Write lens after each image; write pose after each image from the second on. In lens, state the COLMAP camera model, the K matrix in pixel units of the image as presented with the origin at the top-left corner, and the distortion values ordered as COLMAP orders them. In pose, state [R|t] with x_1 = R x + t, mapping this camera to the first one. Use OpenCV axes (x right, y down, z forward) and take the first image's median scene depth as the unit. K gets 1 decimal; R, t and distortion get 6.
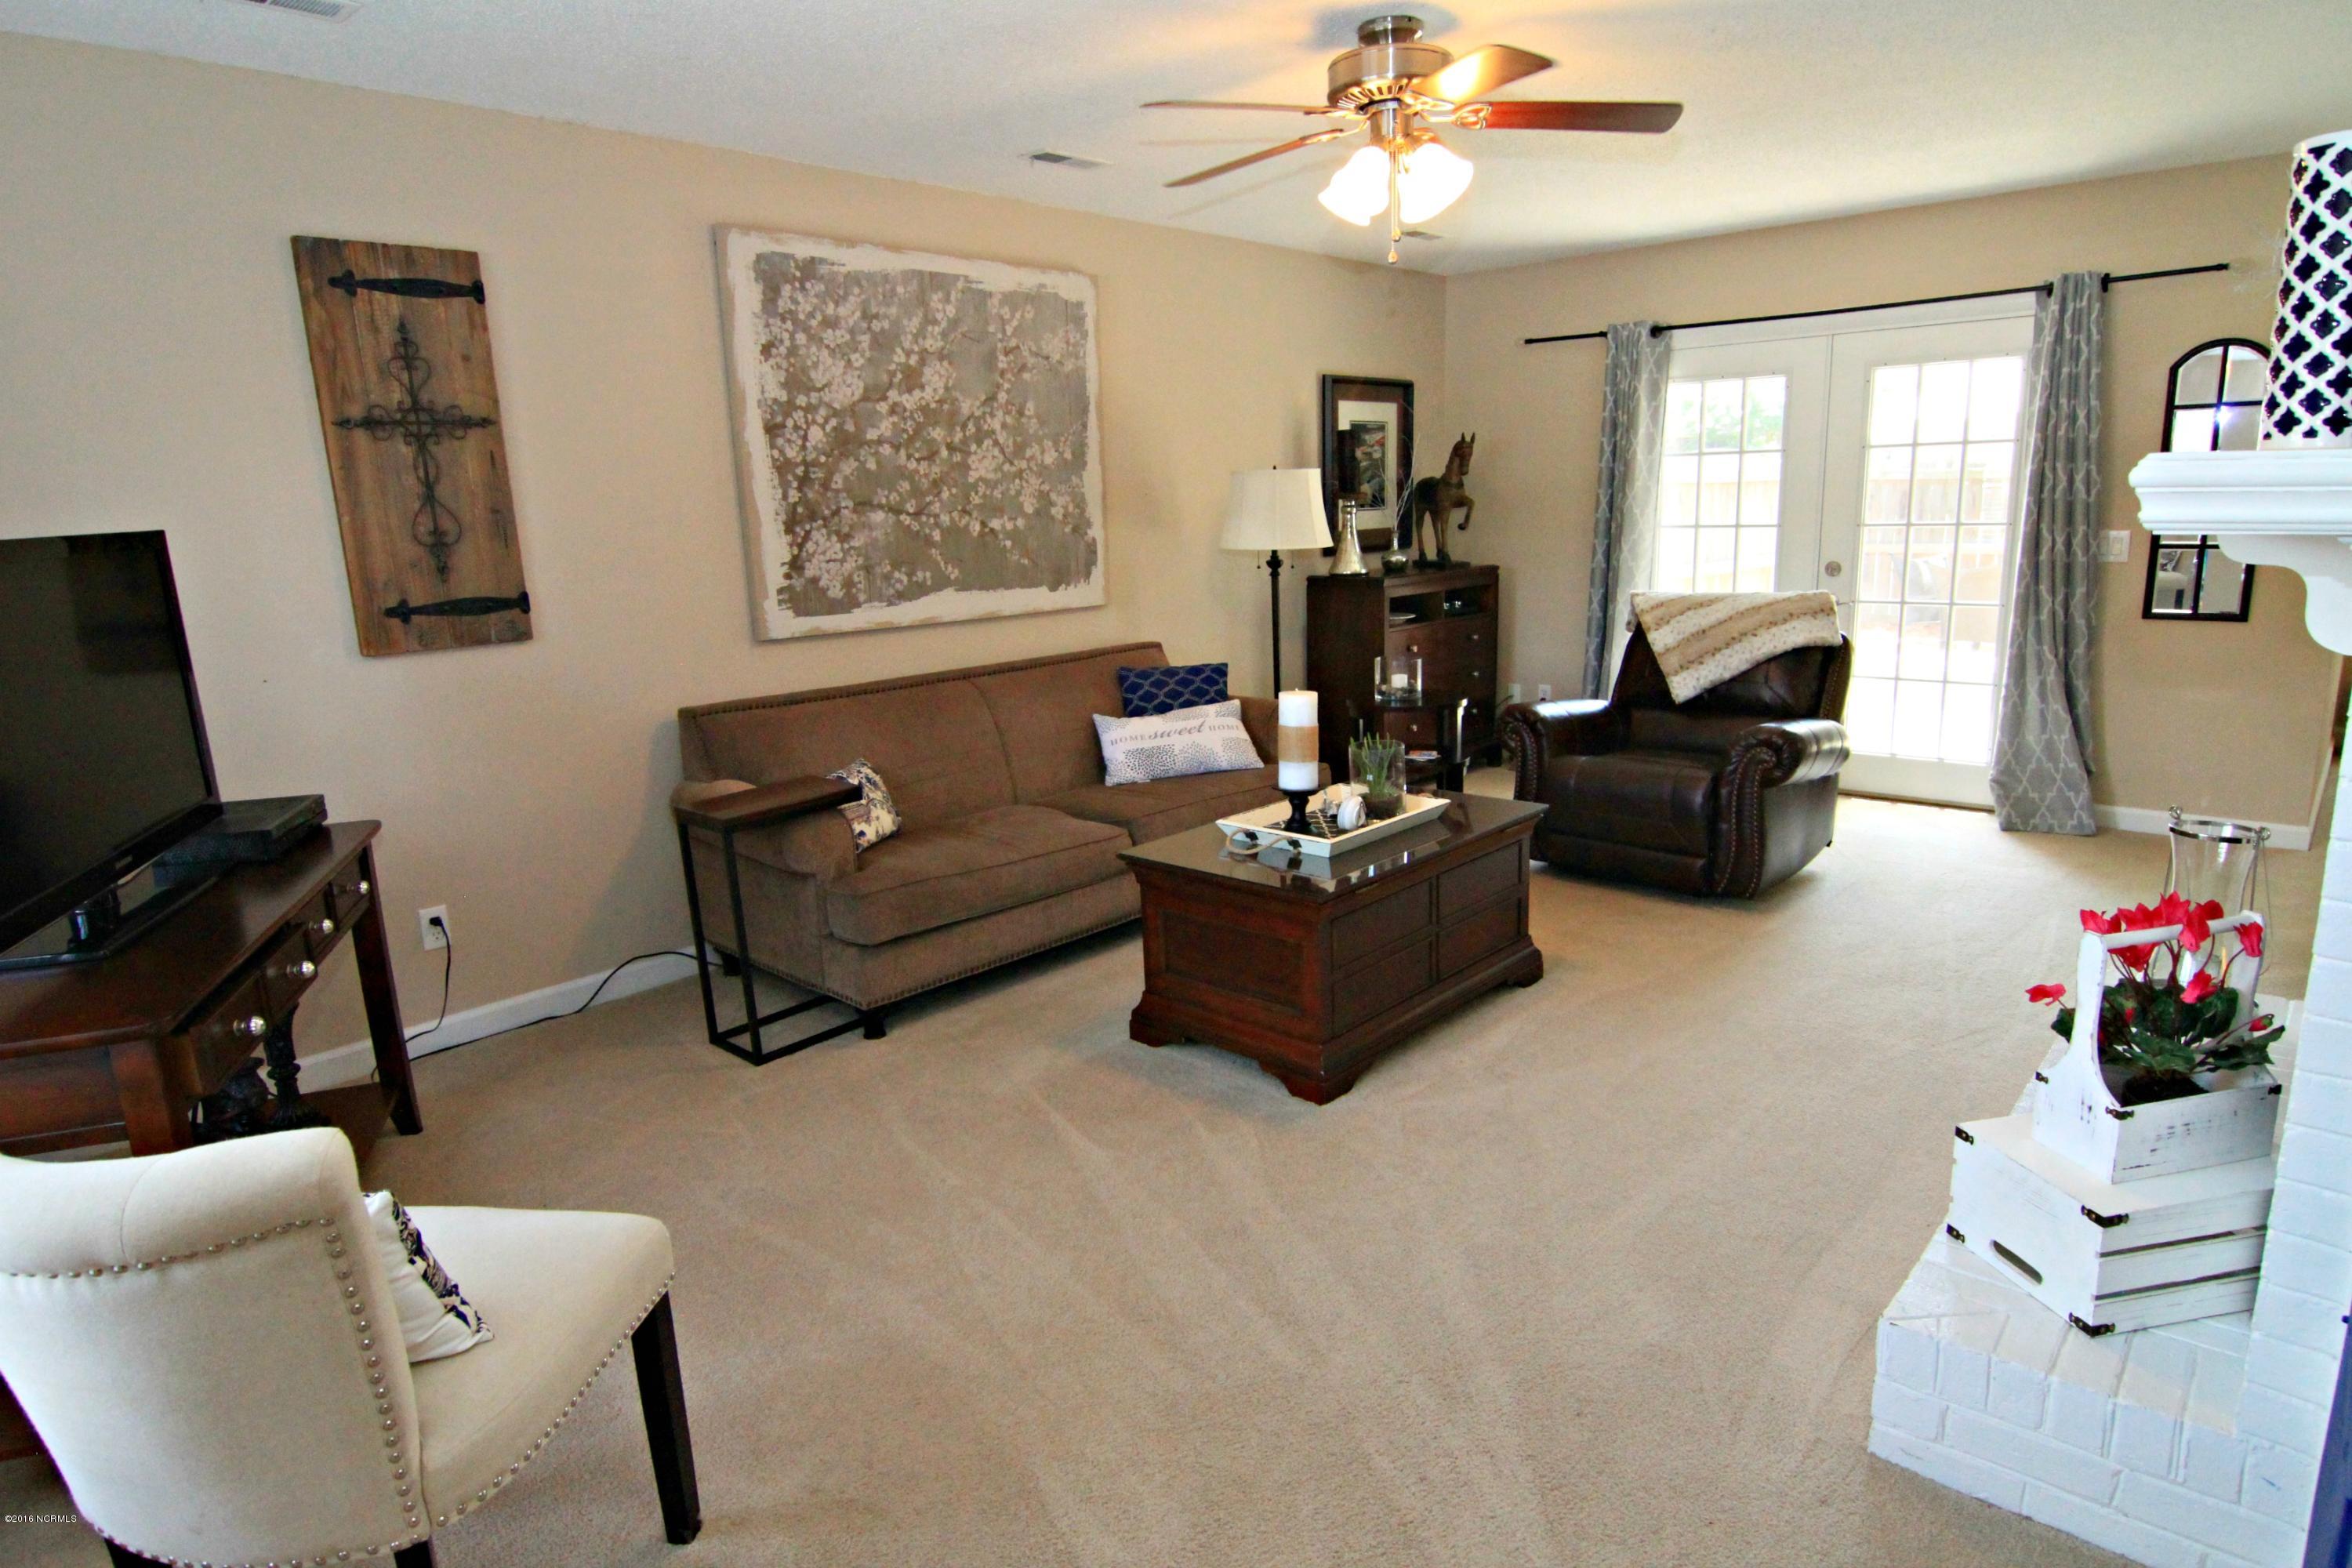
lens RADIAL K [[1327.6, 0, 1233.1], [0, 1327.6, 792.6], [0, 0, 1]] dist [-0.015390, -0.002503]
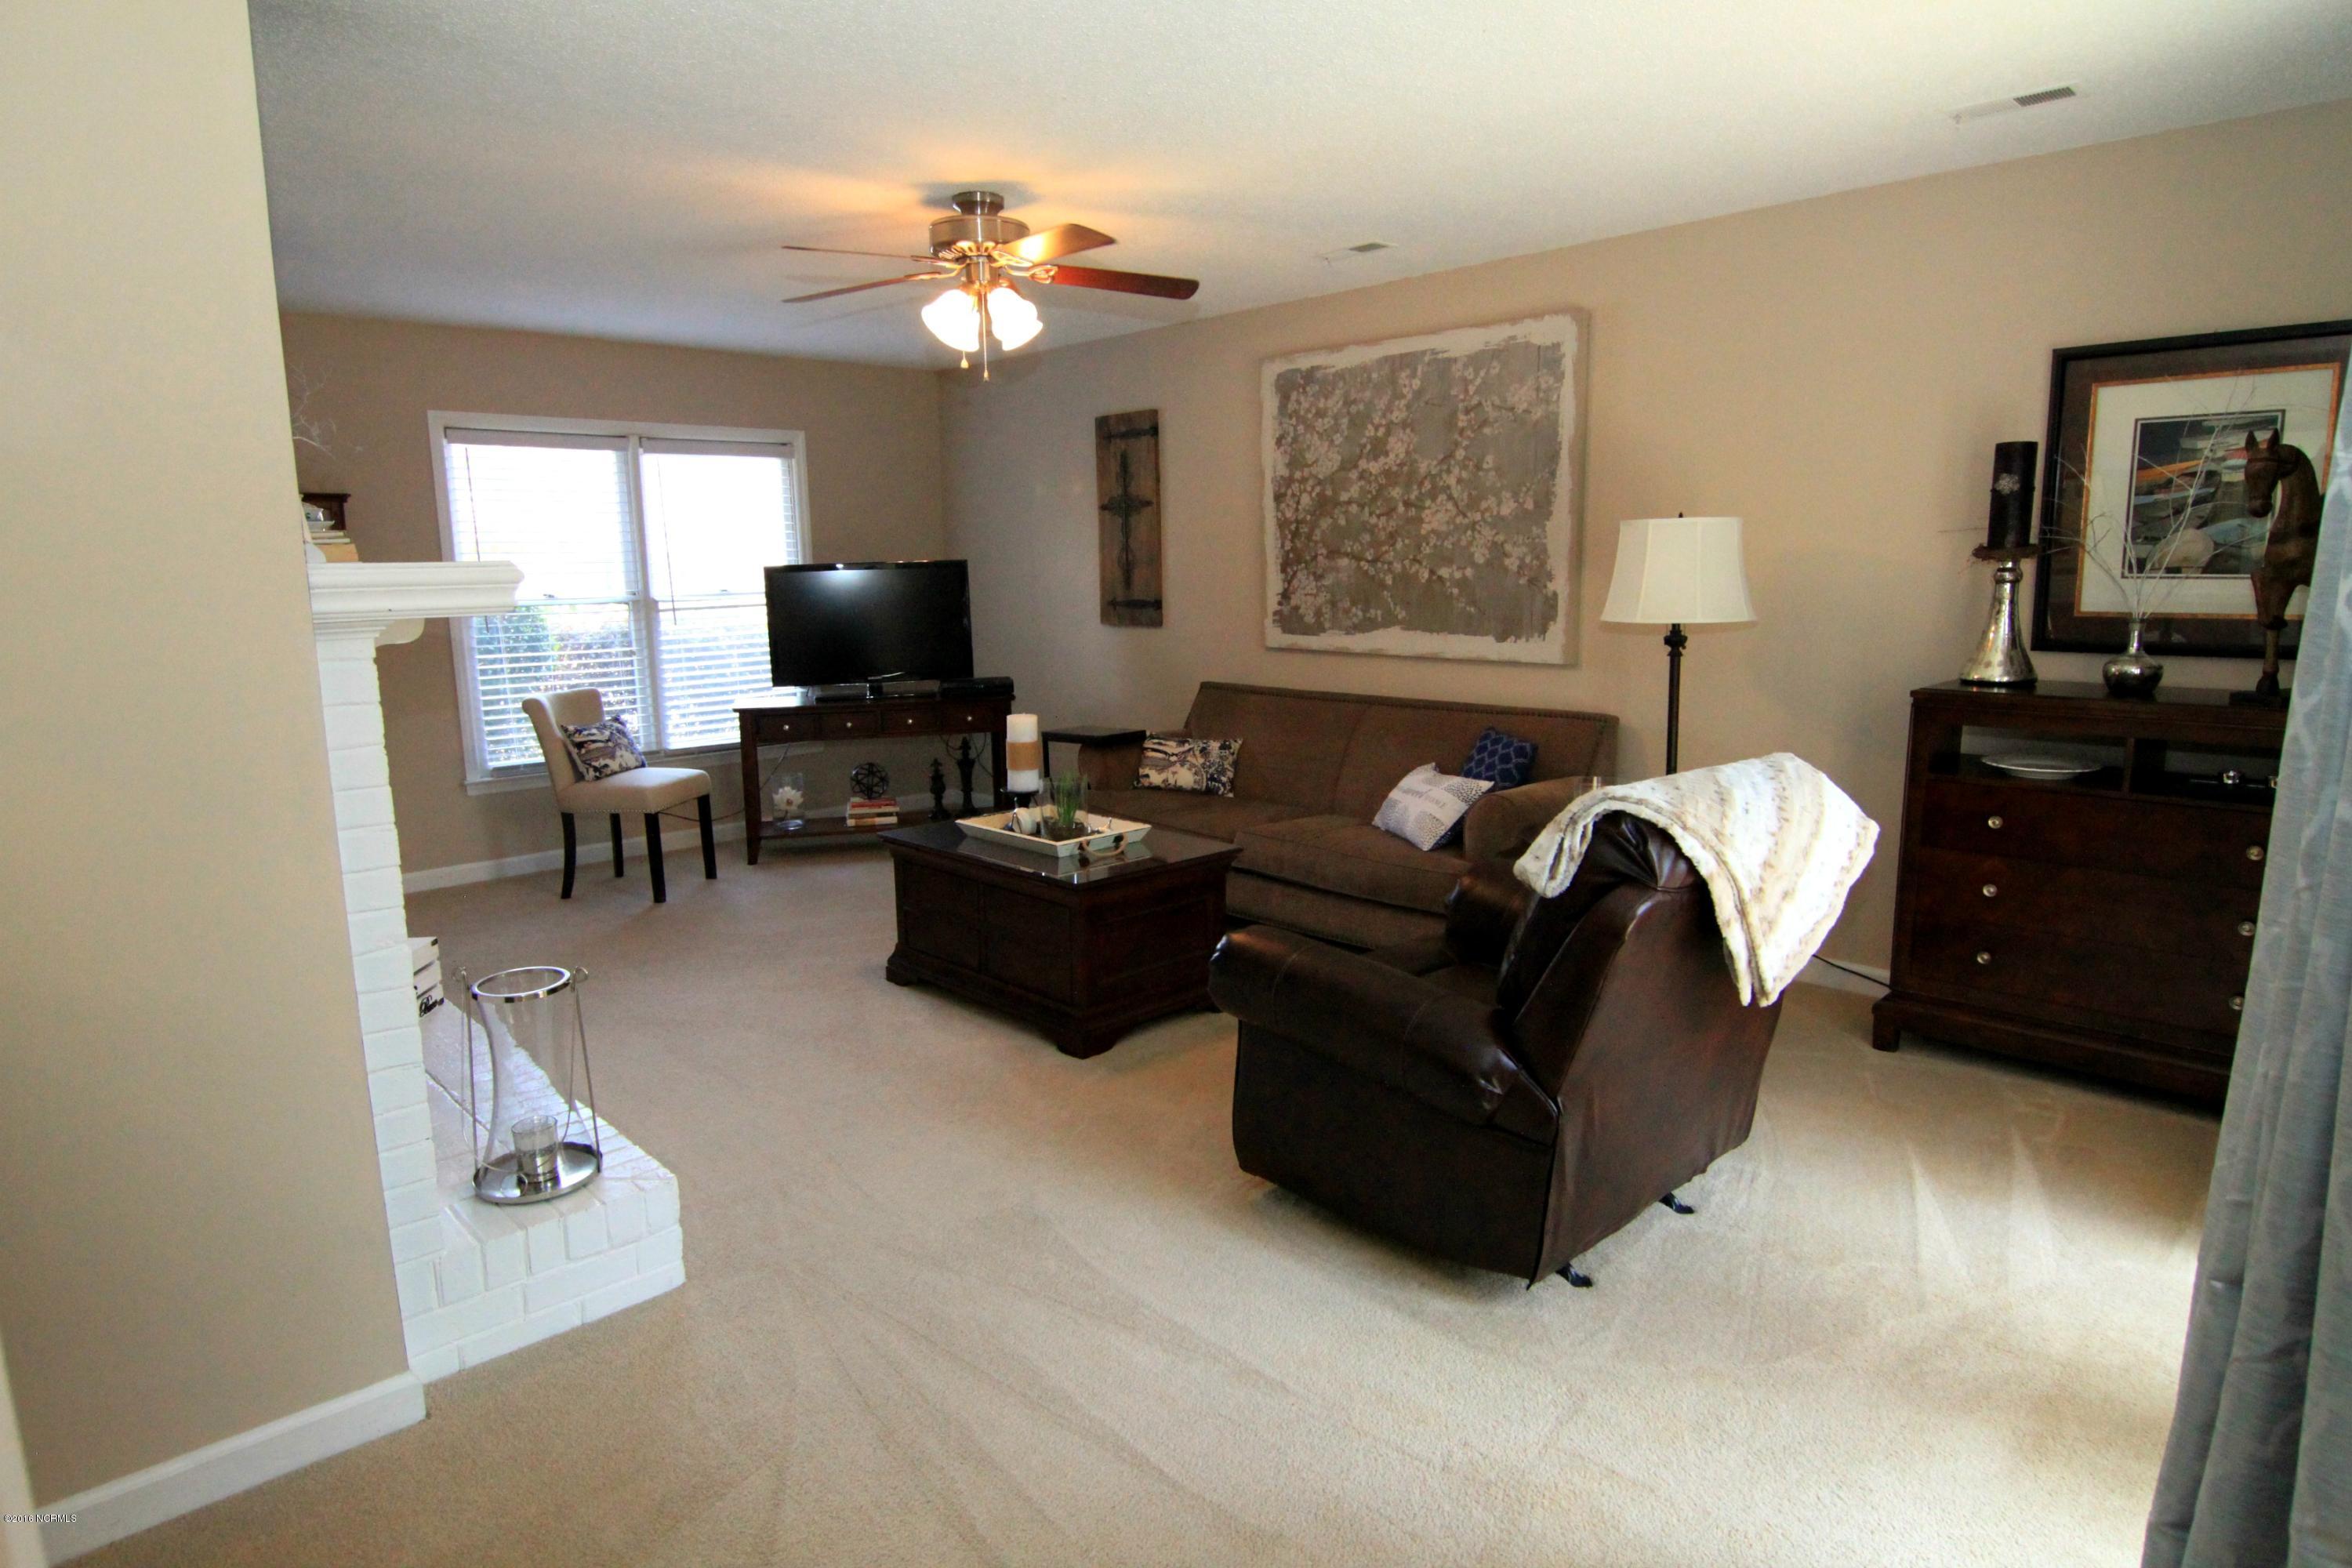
lens RADIAL K [[1327.6, 0, 1157.9], [0, 1327.6, 787.6], [0, 0, 1]] dist [-0.015390, -0.002503]
pose [[-0.096437, 0.206704, -0.973639, 0.976694], [-0.194445, 0.955439, 0.222100, -0.241920], [0.976161, 0.210738, -0.051947, 0.913030]]
